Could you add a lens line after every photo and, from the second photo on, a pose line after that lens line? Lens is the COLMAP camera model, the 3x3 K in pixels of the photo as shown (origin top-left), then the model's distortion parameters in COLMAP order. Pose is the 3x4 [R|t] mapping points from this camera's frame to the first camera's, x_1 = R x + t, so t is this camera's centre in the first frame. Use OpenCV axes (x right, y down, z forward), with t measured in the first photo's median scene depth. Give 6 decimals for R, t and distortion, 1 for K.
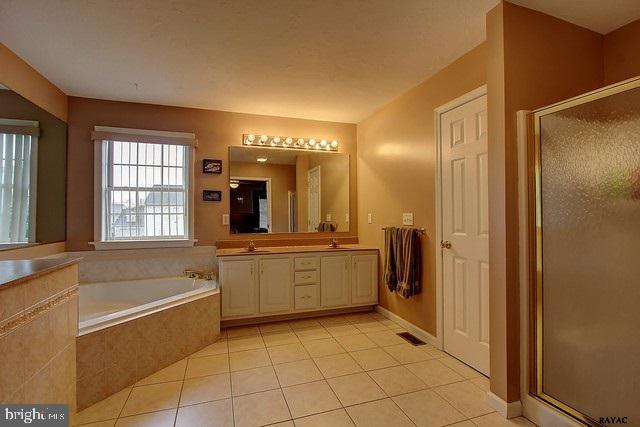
lens RADIAL K [[292.8, 0, 319.8], [0, 292.8, 212.8], [0, 0, 1]] dist [-0.012751, 0.001618]
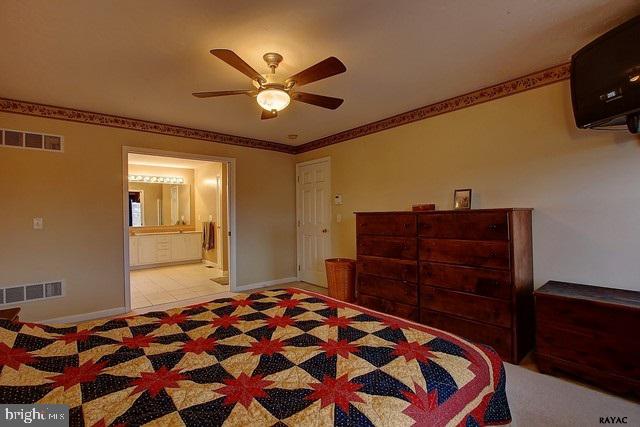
lens RADIAL K [[292.8, 0, 319.0], [0, 292.8, 215.2], [0, 0, 1]] dist [-0.012751, 0.001618]
pose [[0.928531, -0.000887, 0.371253, 0.191264], [-0.004641, 0.999891, 0.013998, -0.032519], [-0.371225, -0.014721, 0.928426, -1.215173]]
